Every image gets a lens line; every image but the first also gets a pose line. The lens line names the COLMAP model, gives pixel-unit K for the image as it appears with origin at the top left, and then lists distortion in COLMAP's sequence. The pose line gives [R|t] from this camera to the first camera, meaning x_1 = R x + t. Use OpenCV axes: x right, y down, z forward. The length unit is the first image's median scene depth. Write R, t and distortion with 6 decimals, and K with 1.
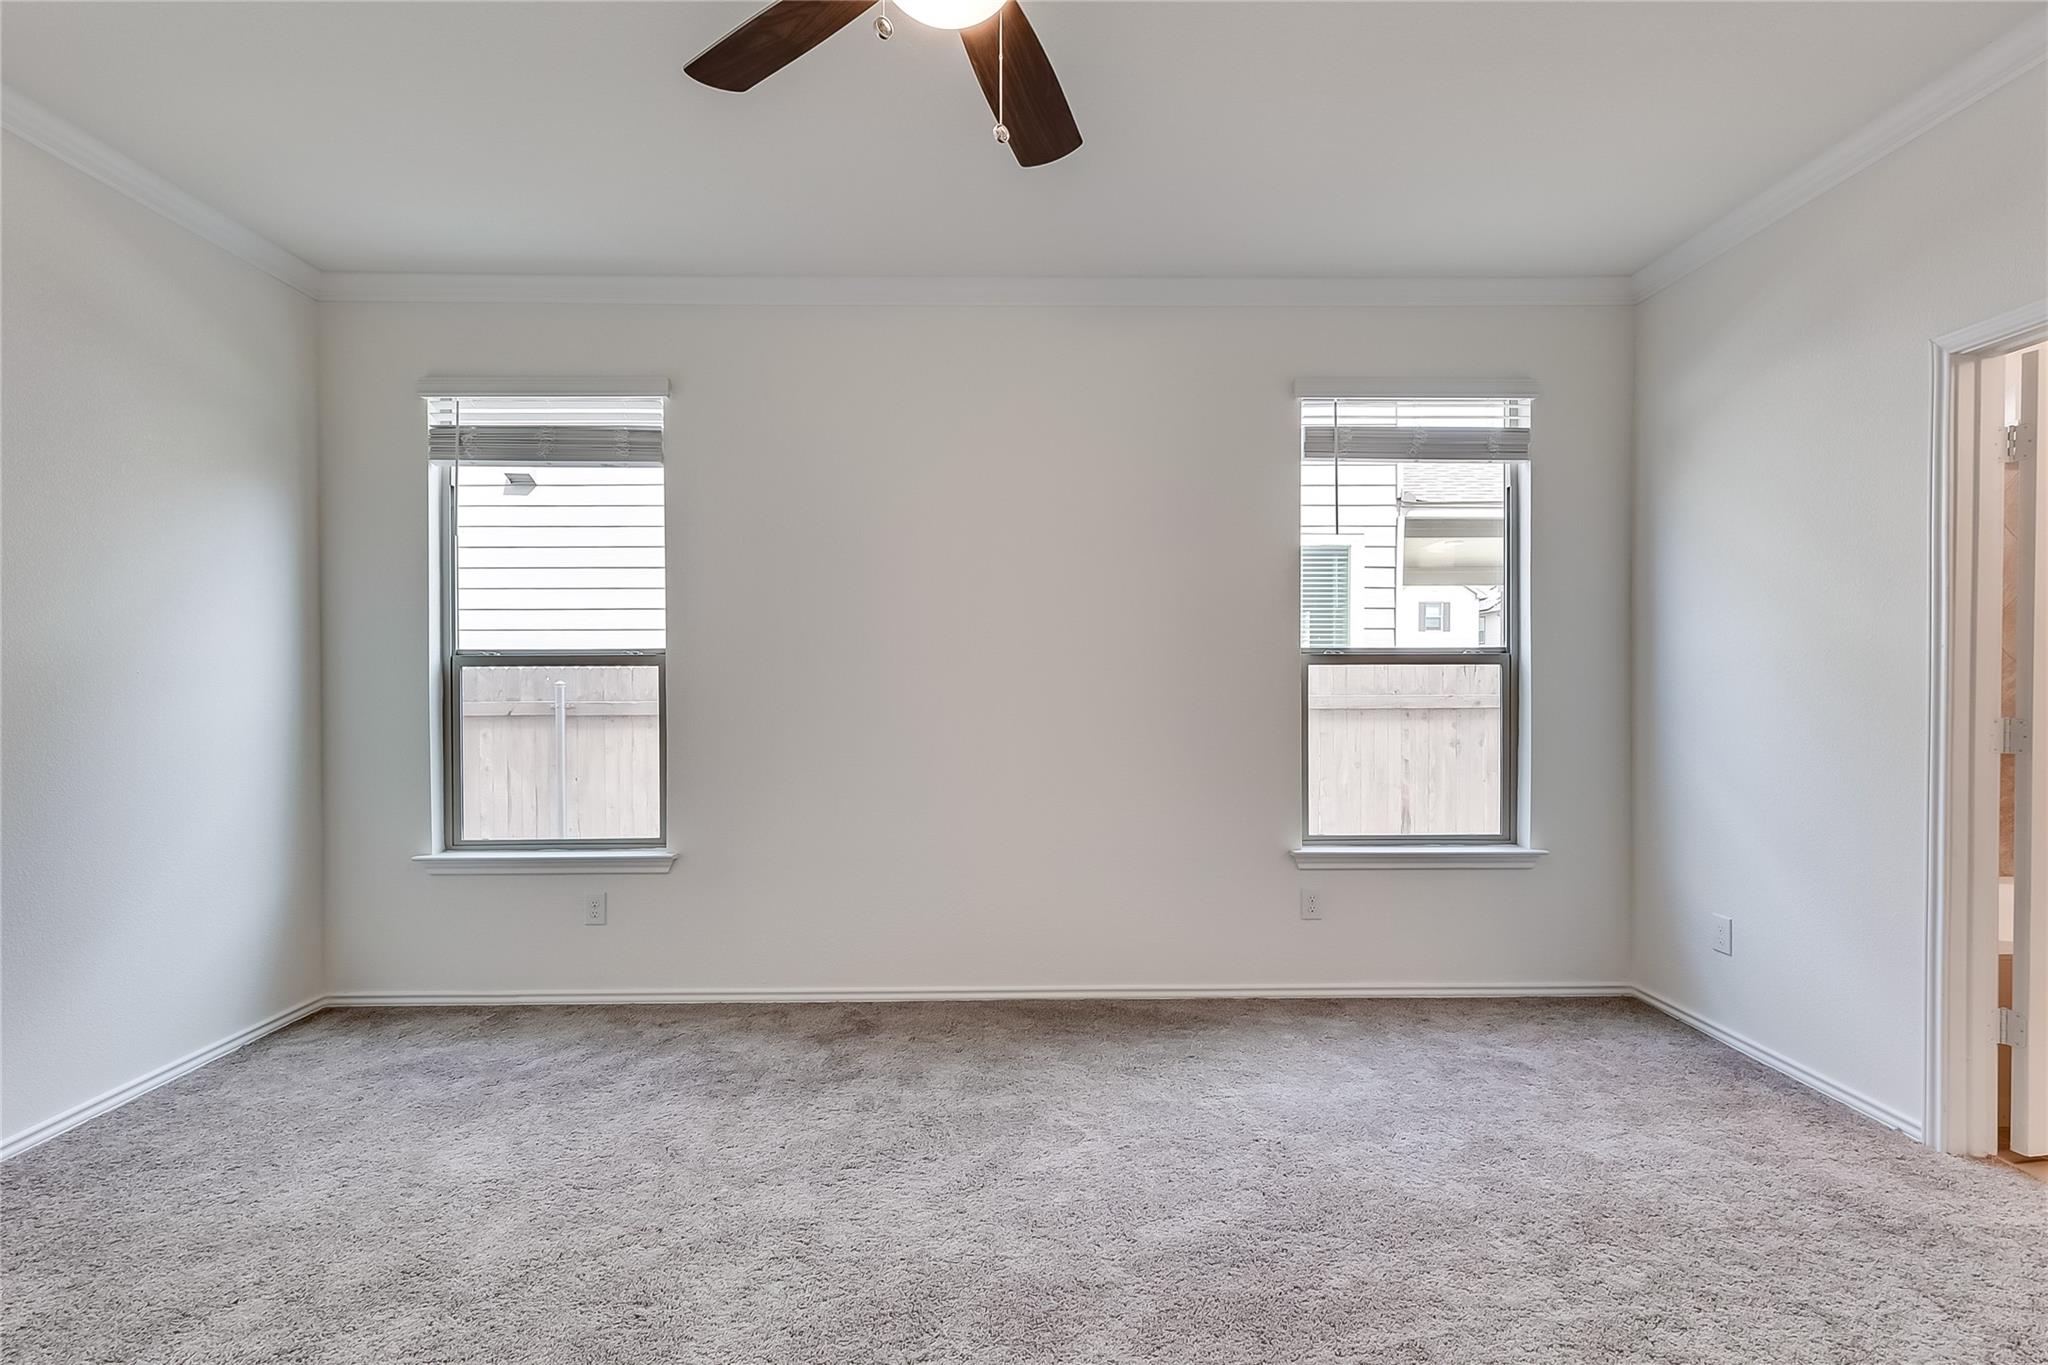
lens RADIAL K [[933.4, 0, 1031.6], [0, 933.4, 685.3], [0, 0, 1]] dist [0.007480, -0.000132]
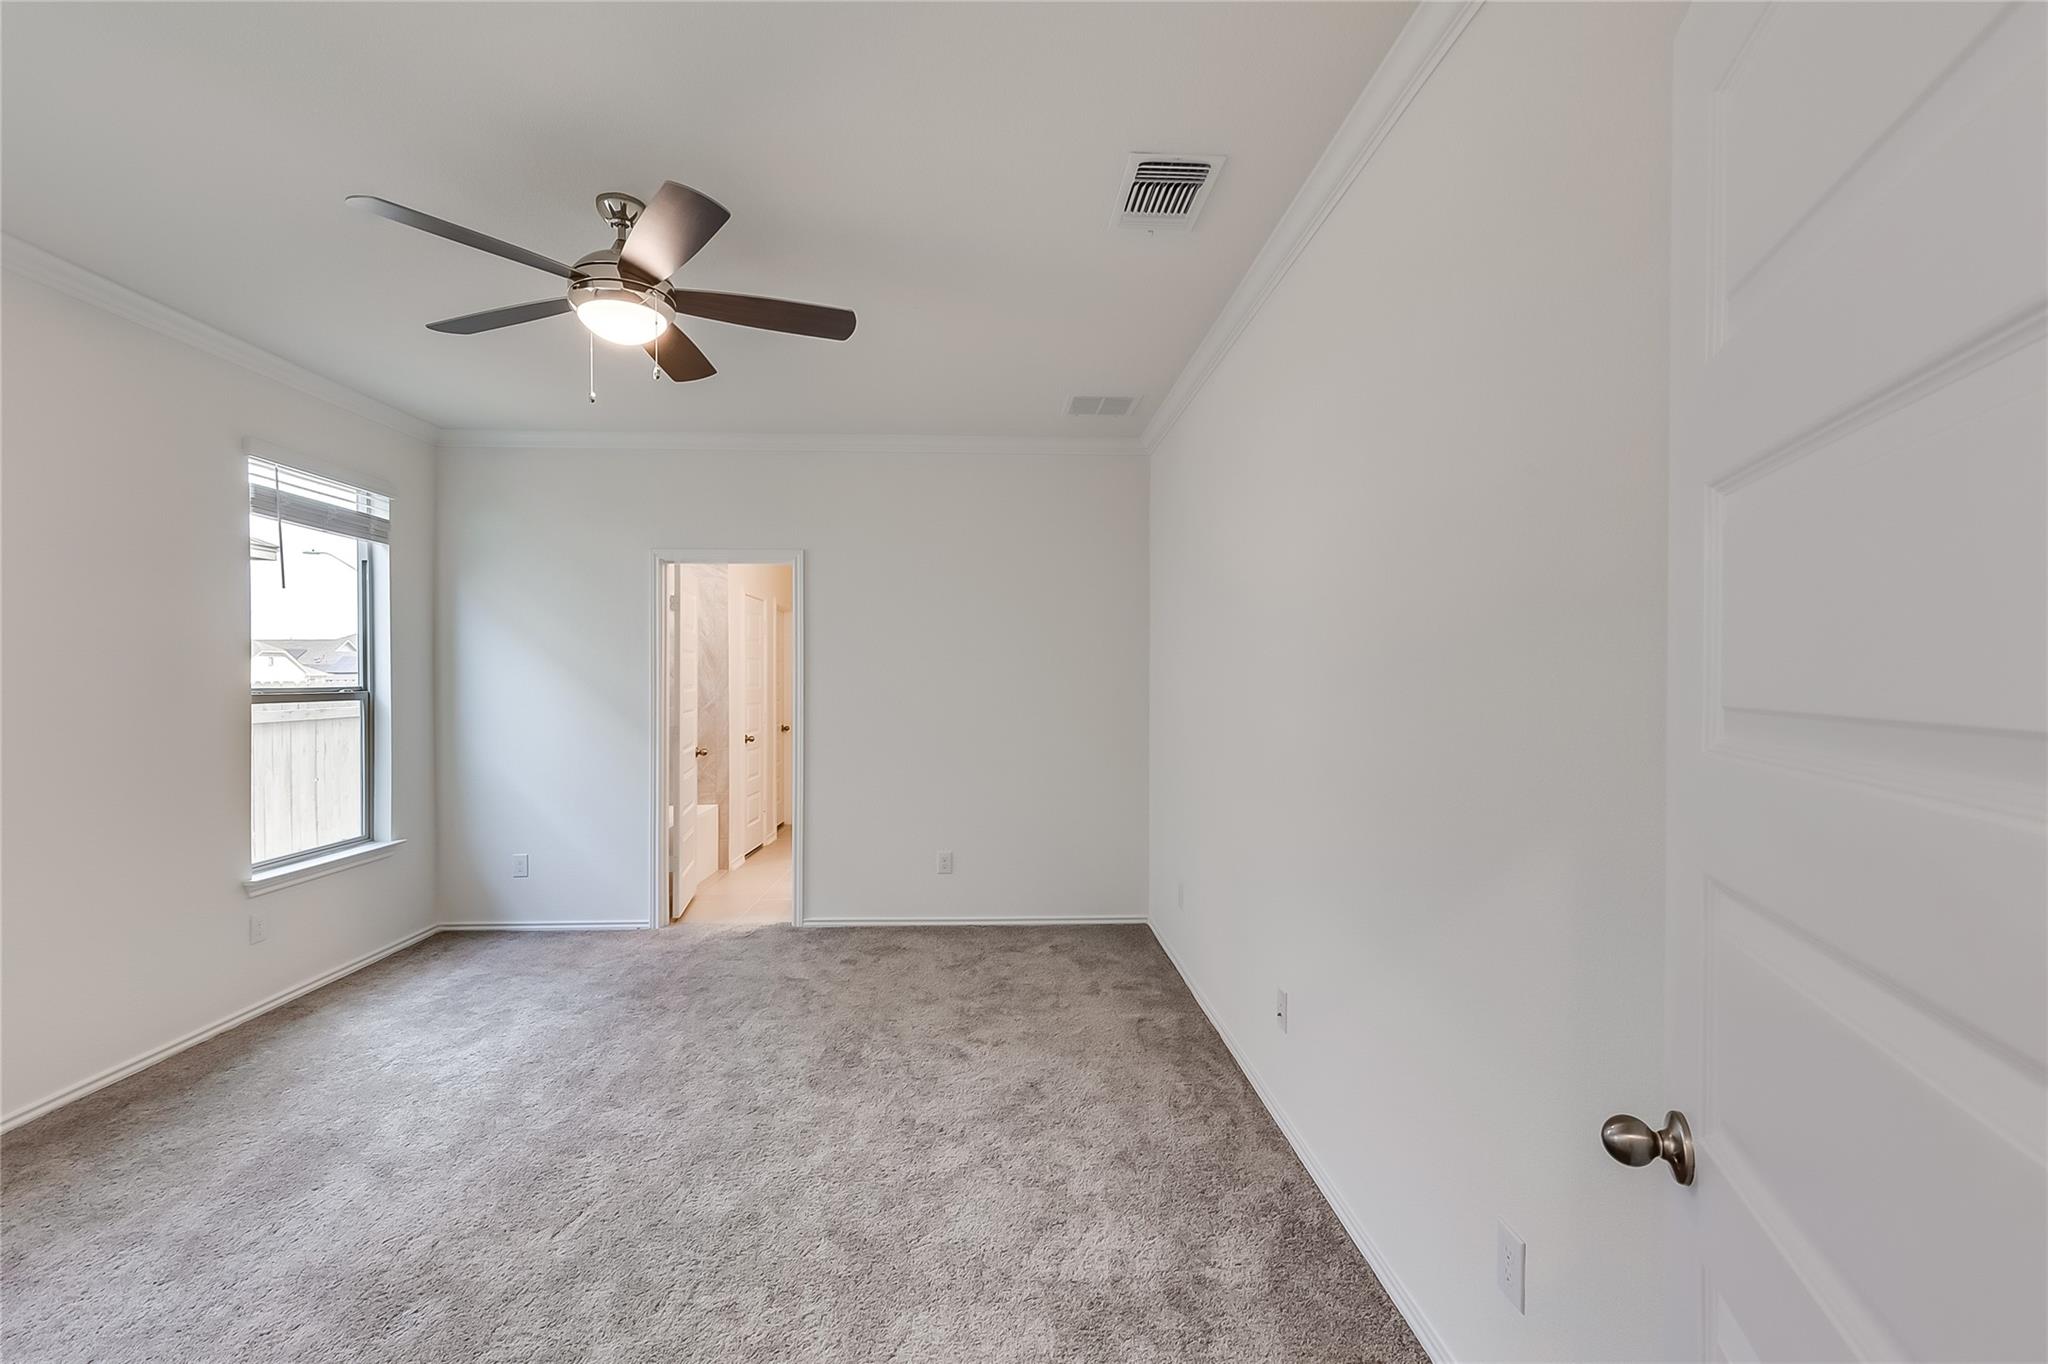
lens RADIAL K [[925.0, 0, 1025.7], [0, 925.0, 684.8], [0, 0, 1]] dist [0.005307, -0.000328]
pose [[-0.025376, -0.004461, 0.999668, -0.800821], [0.006835, 0.999966, 0.004636, -0.044968], [-0.999655, 0.006950, -0.025345, 0.144395]]
